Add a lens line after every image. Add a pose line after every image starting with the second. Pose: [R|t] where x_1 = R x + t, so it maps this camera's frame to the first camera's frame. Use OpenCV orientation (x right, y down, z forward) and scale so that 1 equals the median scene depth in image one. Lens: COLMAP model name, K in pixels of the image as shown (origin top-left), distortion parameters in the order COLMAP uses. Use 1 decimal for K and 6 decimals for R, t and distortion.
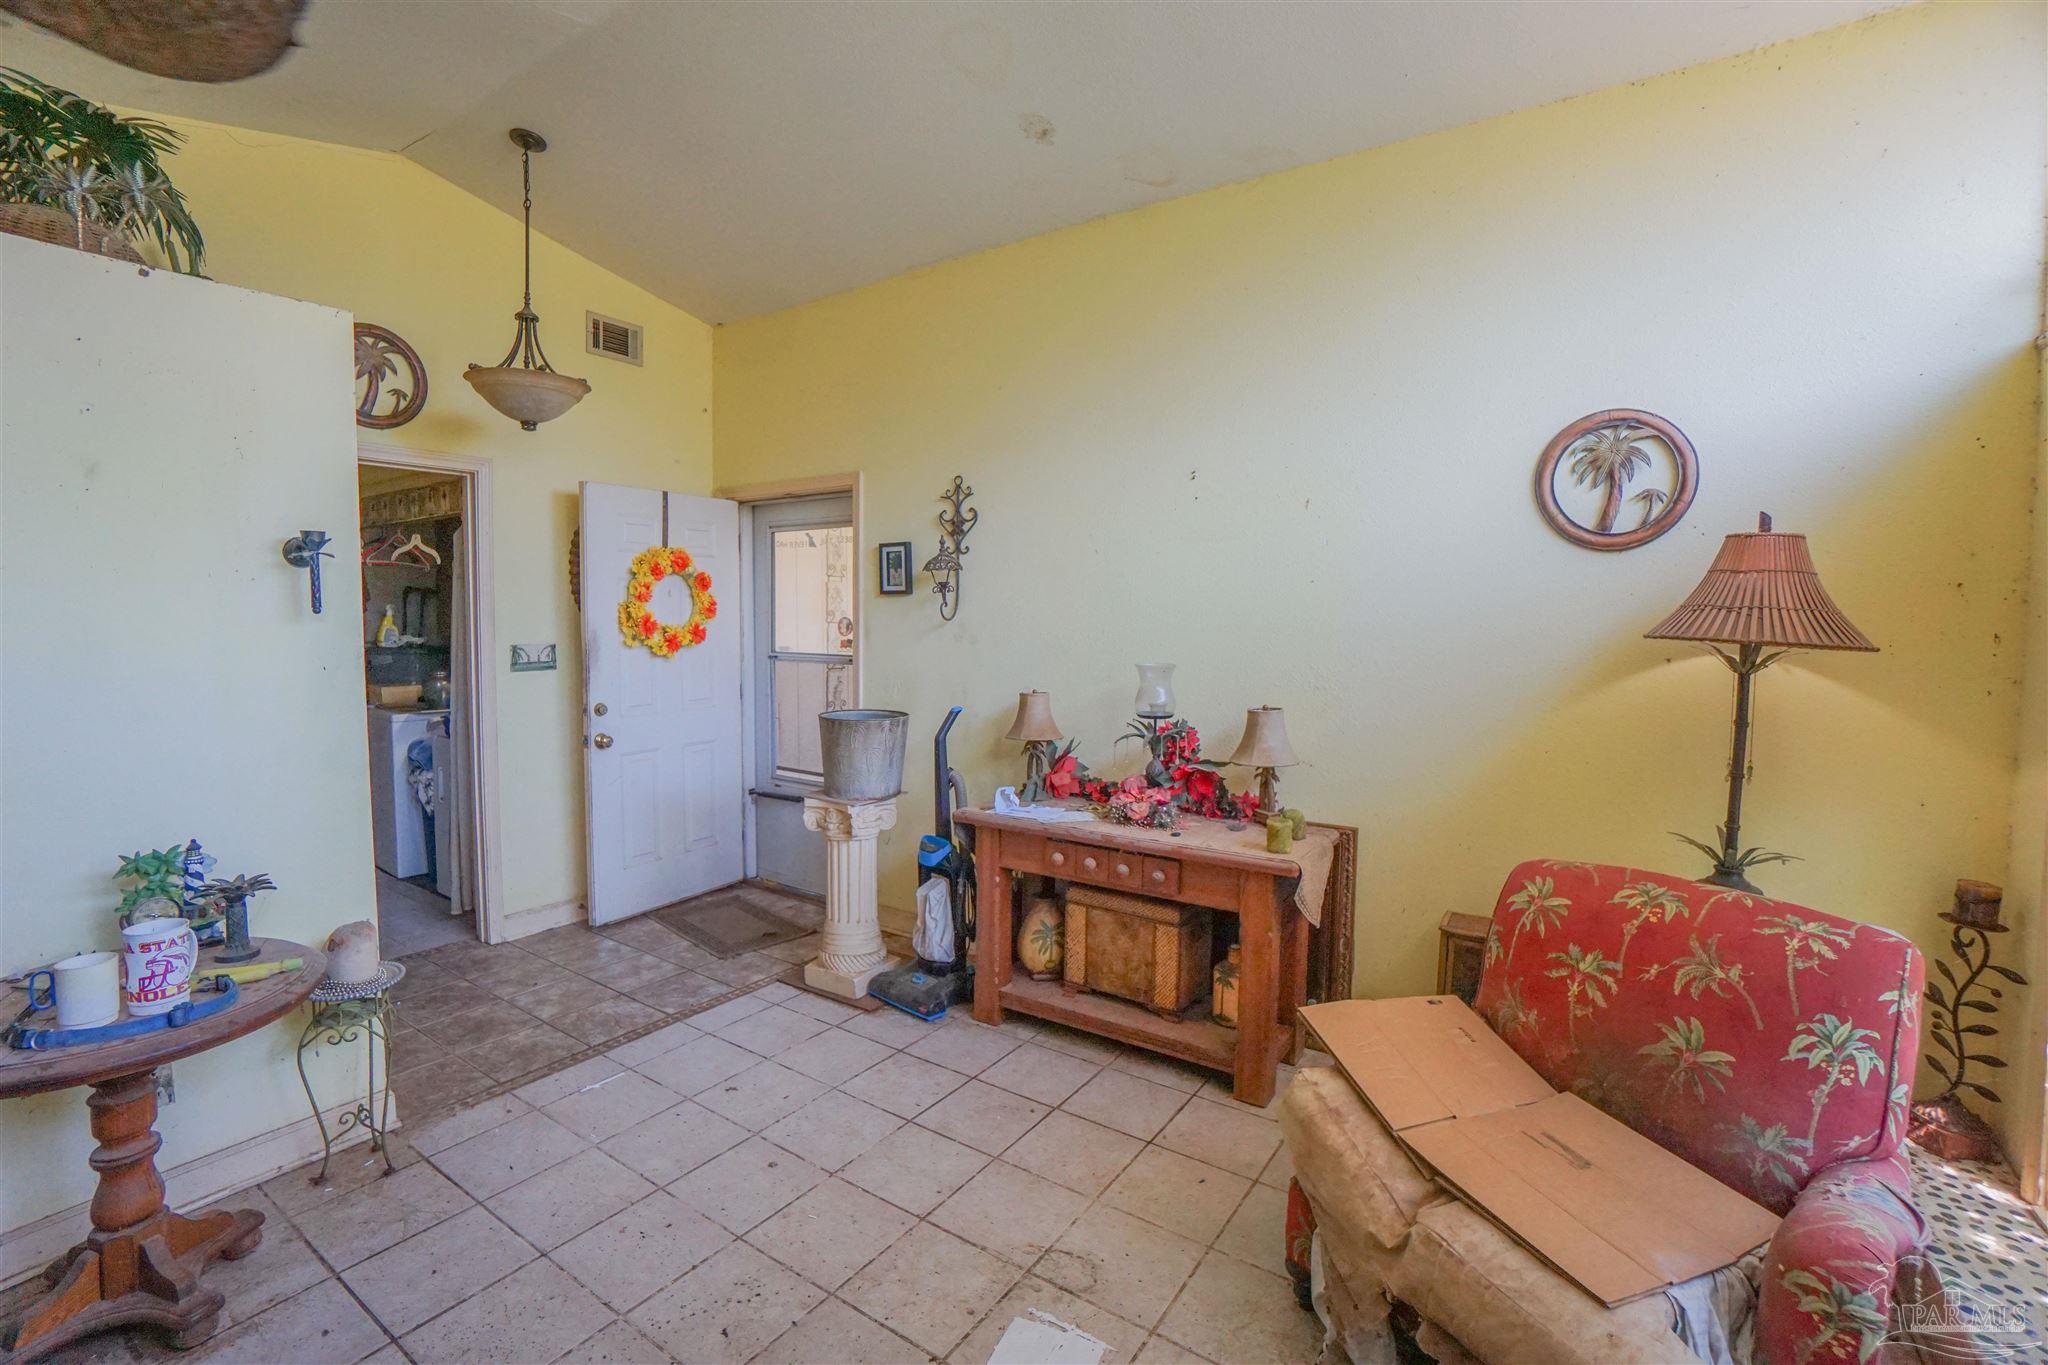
lens RADIAL K [[902.3, 0, 1008.6], [0, 902.3, 664.5], [0, 0, 1]] dist [-0.061970, 0.022248]
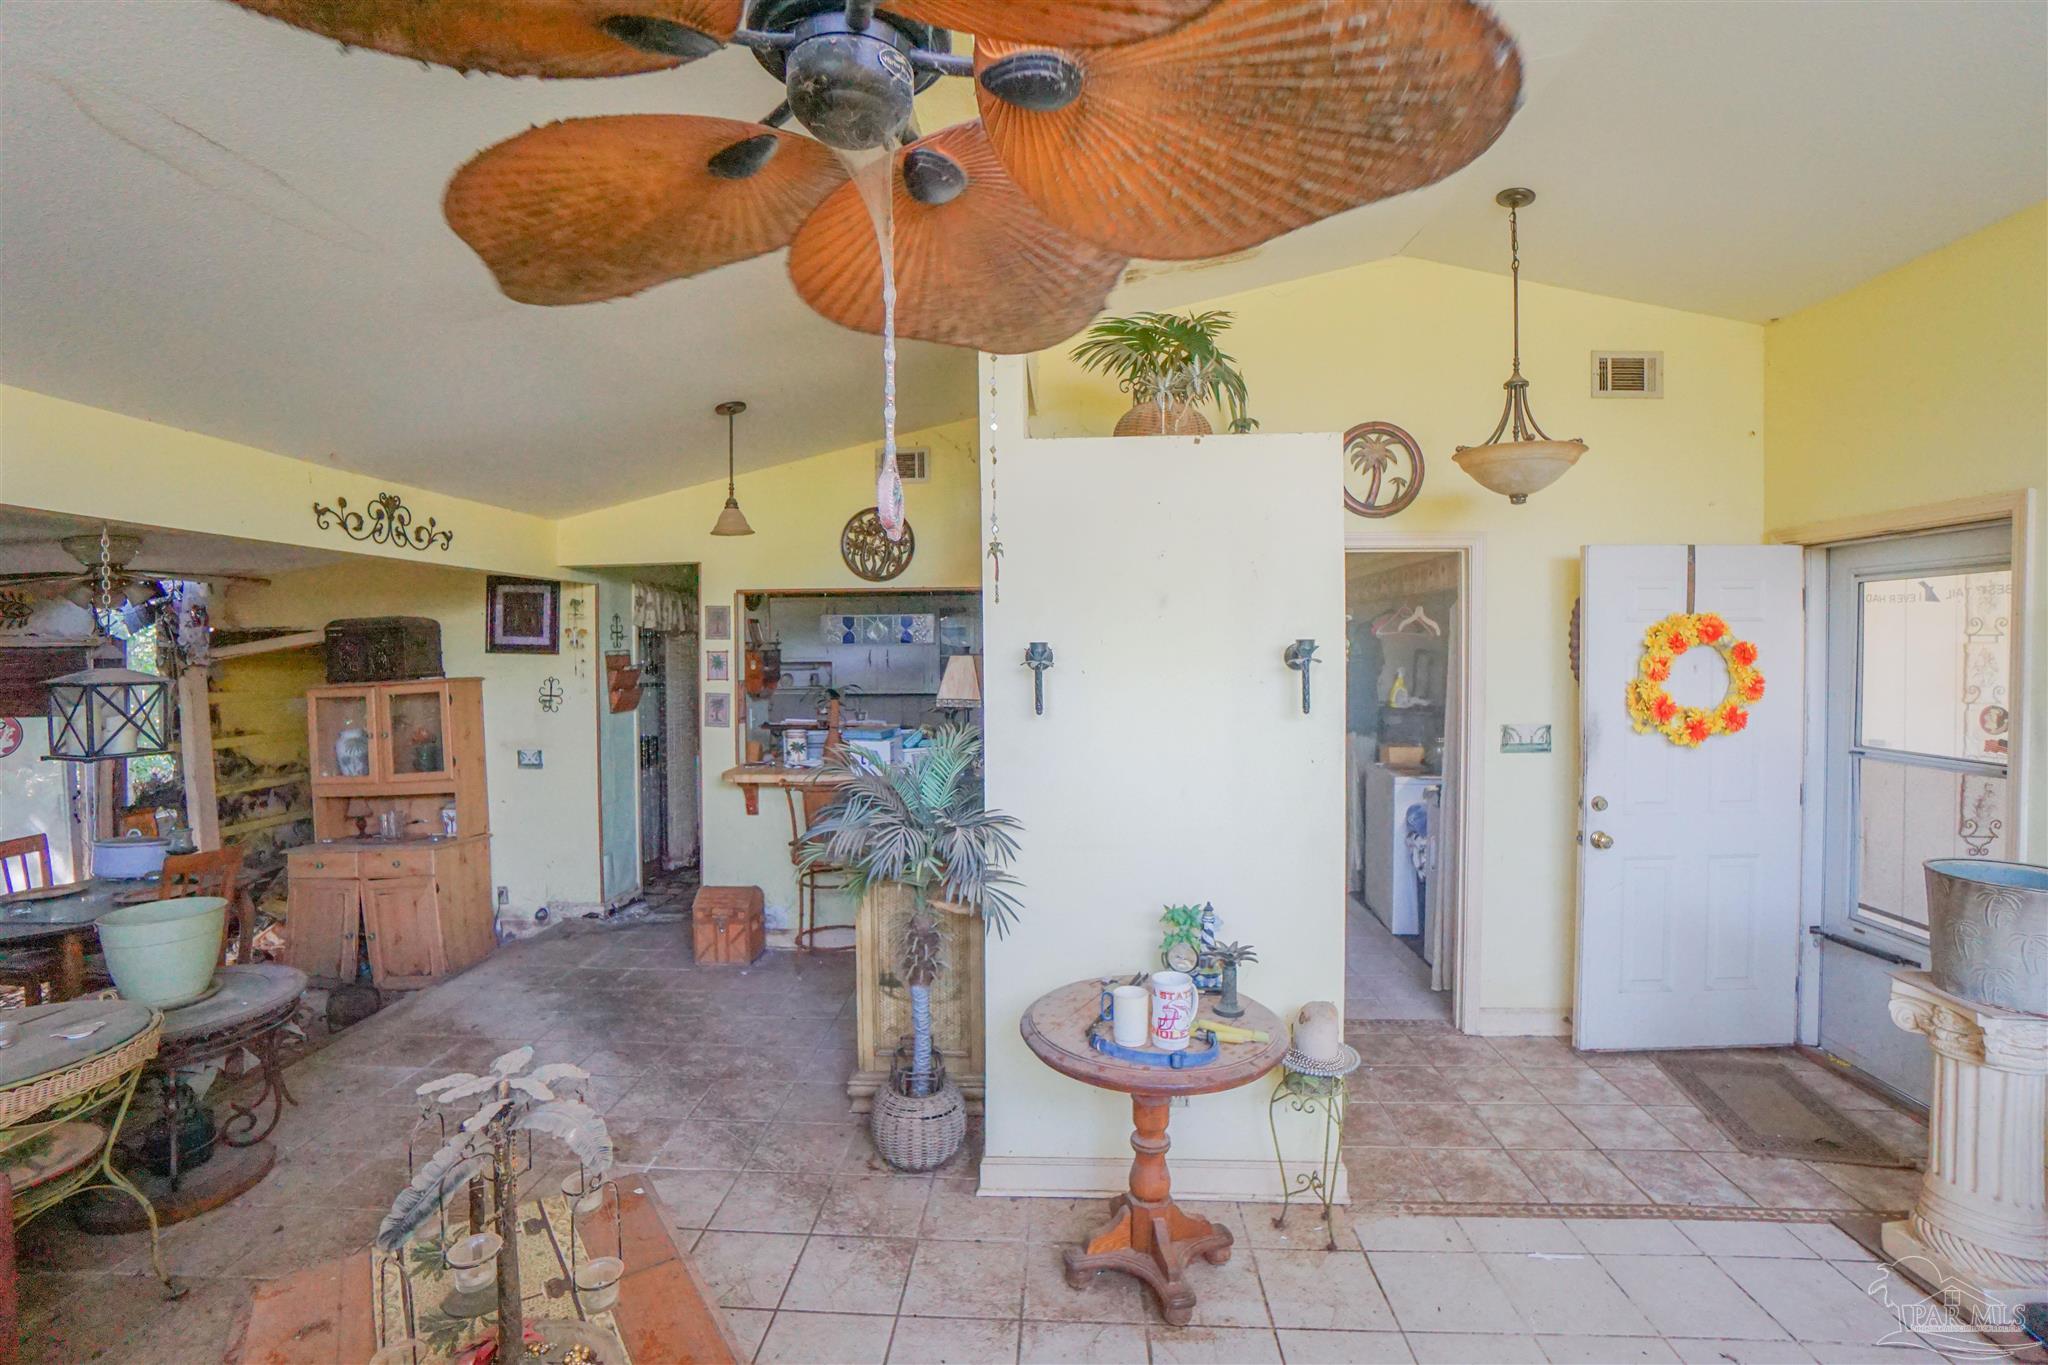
lens RADIAL K [[939.1, 0, 1016.2], [0, 939.1, 663.8], [0, 0, 1]] dist [-0.065799, 0.024224]
pose [[0.515286, 0.008971, -0.856971, 0.017324], [-0.041774, 0.999019, -0.014661, -0.055894], [0.856000, 0.043354, 0.515155, 0.050408]]
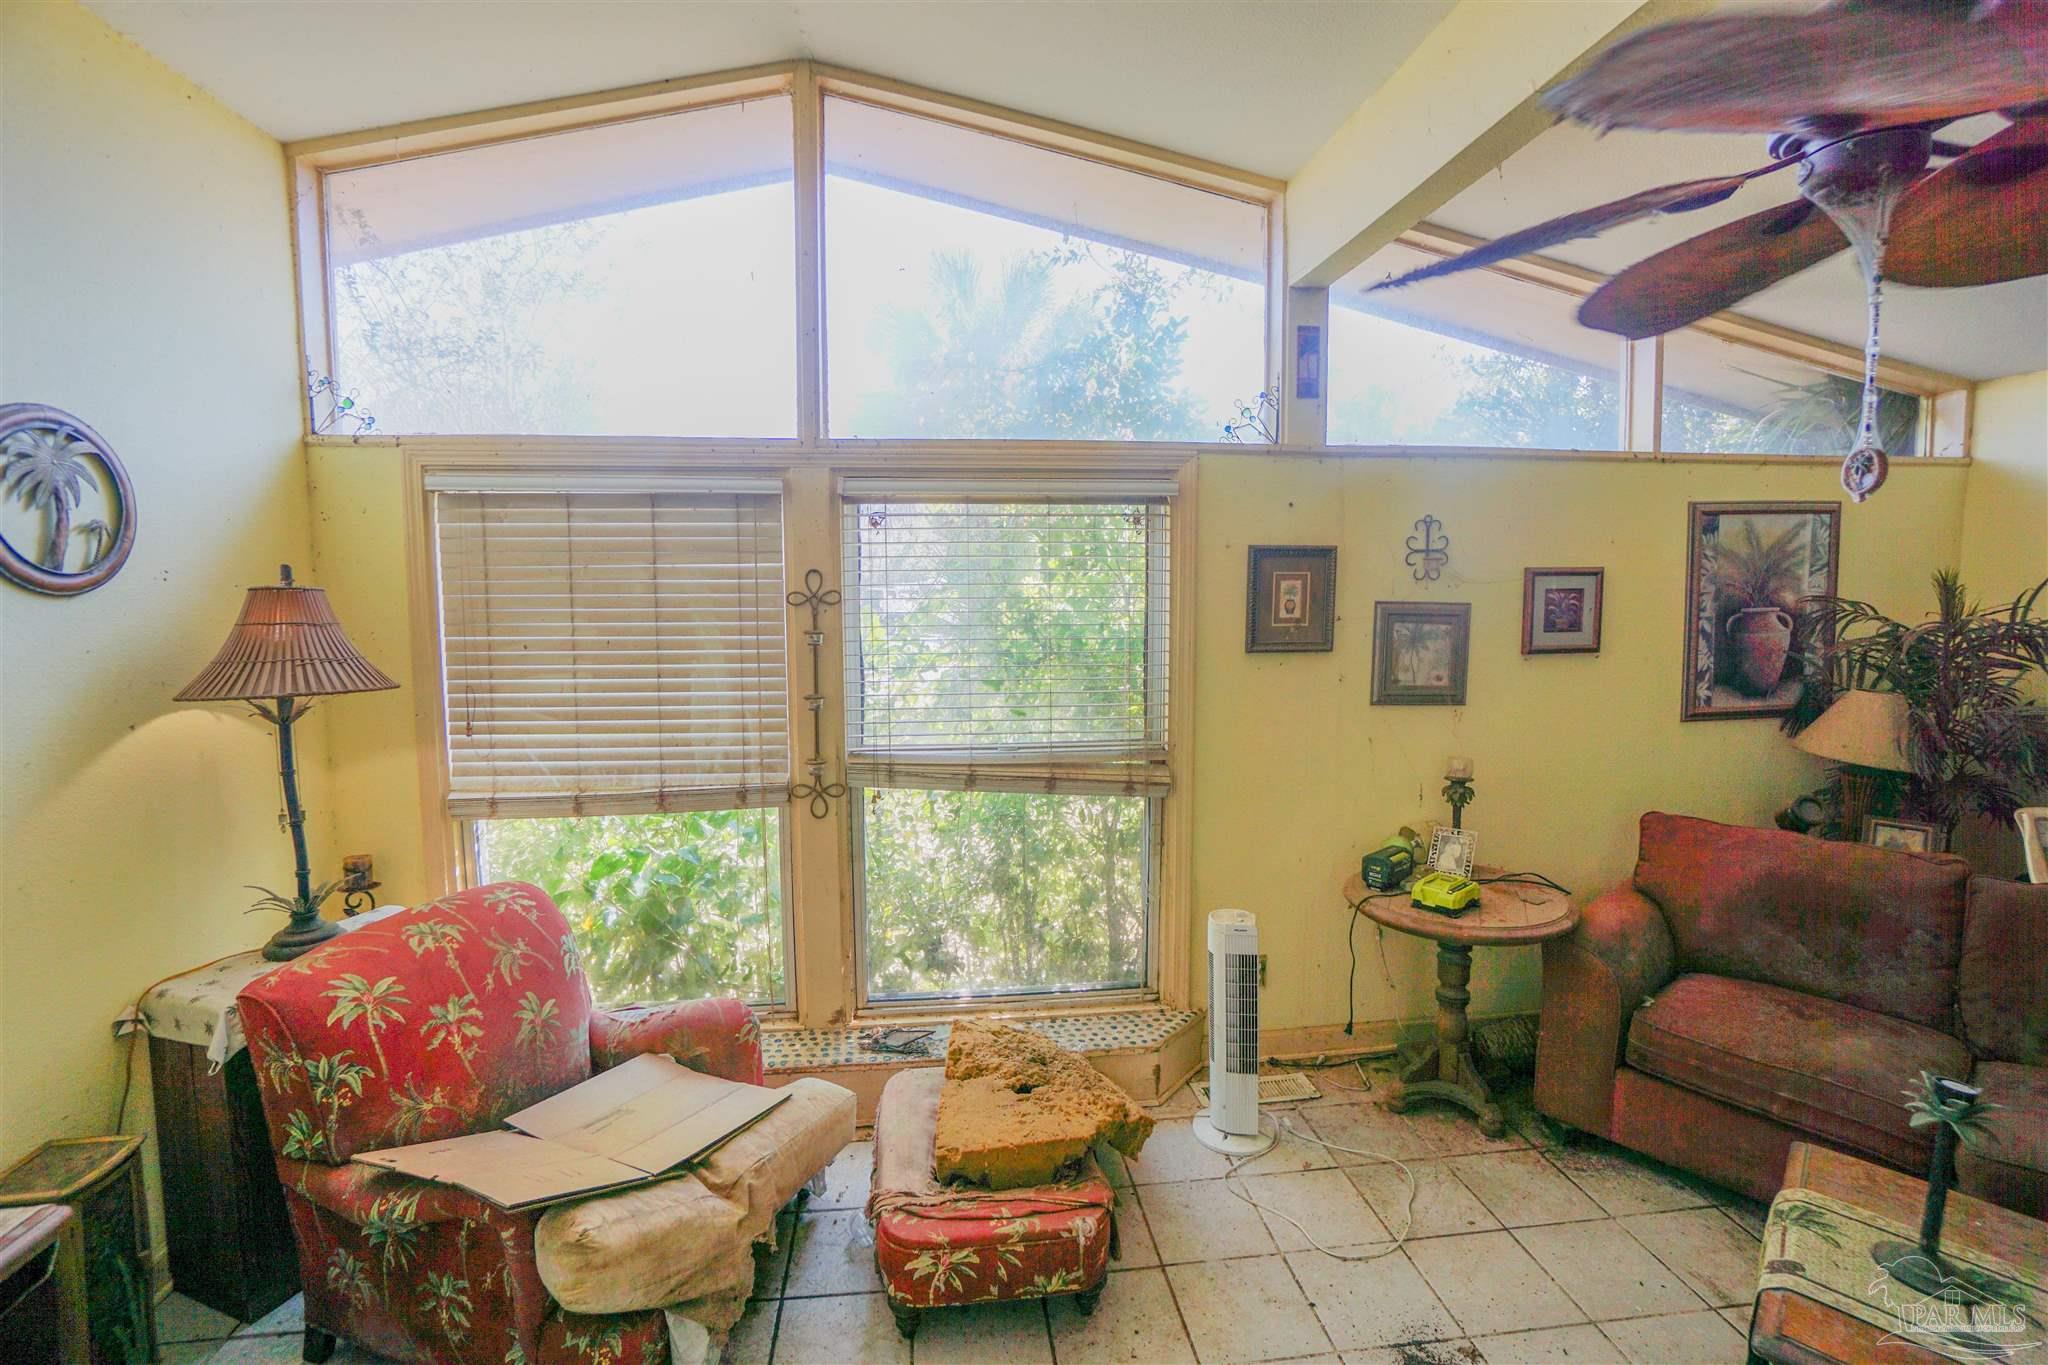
lens RADIAL K [[918.3, 0, 1014.1], [0, 918.3, 664.0], [0, 0, 1]] dist [-0.062587, 0.023063]
pose [[-0.654904, -0.066643, 0.752768, -0.297272], [0.046247, 0.990703, 0.127942, -0.093380], [-0.754296, 0.118603, -0.645733, 0.628390]]
